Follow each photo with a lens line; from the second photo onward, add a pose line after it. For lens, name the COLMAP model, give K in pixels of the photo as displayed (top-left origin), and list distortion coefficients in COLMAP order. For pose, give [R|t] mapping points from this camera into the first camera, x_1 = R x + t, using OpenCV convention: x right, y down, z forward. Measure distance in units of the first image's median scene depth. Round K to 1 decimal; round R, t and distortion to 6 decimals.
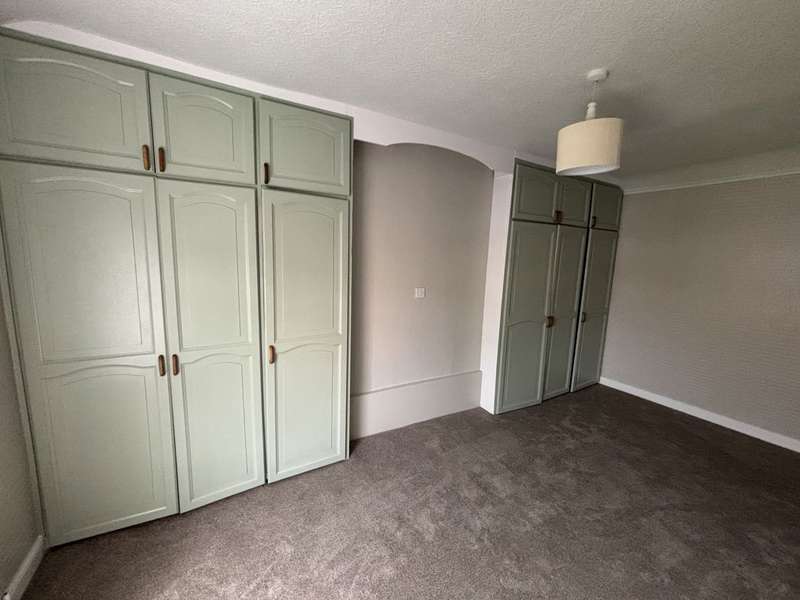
lens RADIAL K [[322.2, 0, 402.1], [0, 322.2, 298.2], [0, 0, 1]] dist [0.003080, -0.000778]
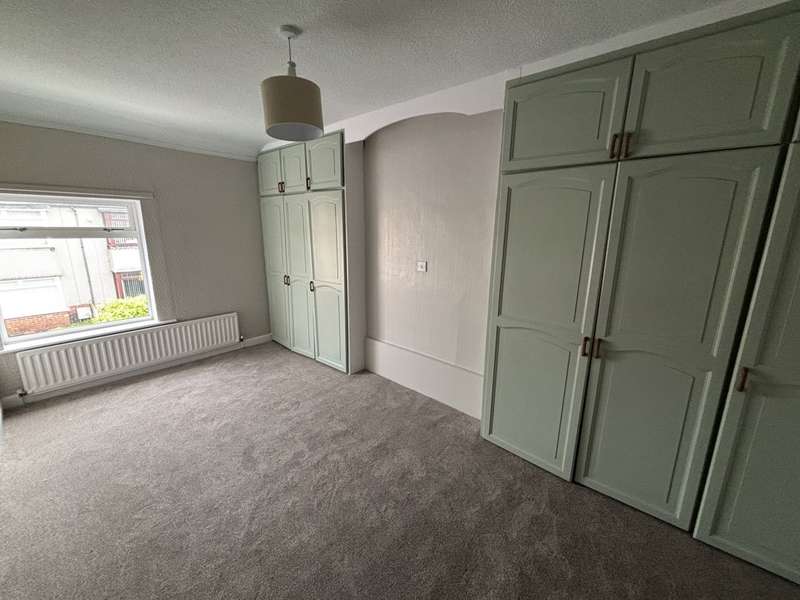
lens RADIAL K [[322.2, 0, 387.6], [0, 322.2, 299.3], [0, 0, 1]] dist [0.003080, -0.000778]
pose [[0.311504, 0.177009, -0.933613, 1.354870], [-0.136366, 0.980655, 0.140429, -0.058881], [0.940409, 0.083569, 0.329616, 0.786685]]
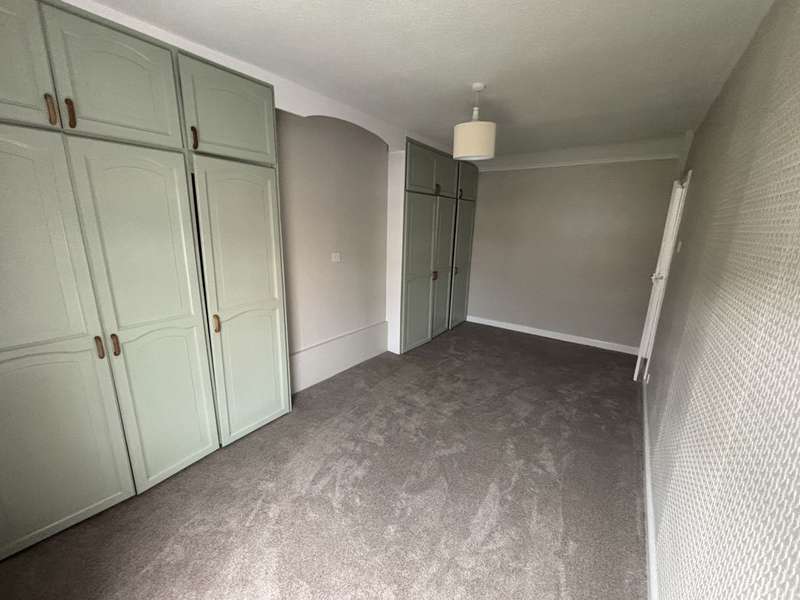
lens RADIAL K [[322.2, 0, 400.4], [0, 322.2, 298.2], [0, 0, 1]] dist [0.003080, -0.000778]
pose [[0.914579, -0.101834, 0.391376, -0.256370], [0.060827, 0.991406, 0.115816, 0.012193], [-0.399806, -0.082117, 0.912914, -0.145891]]
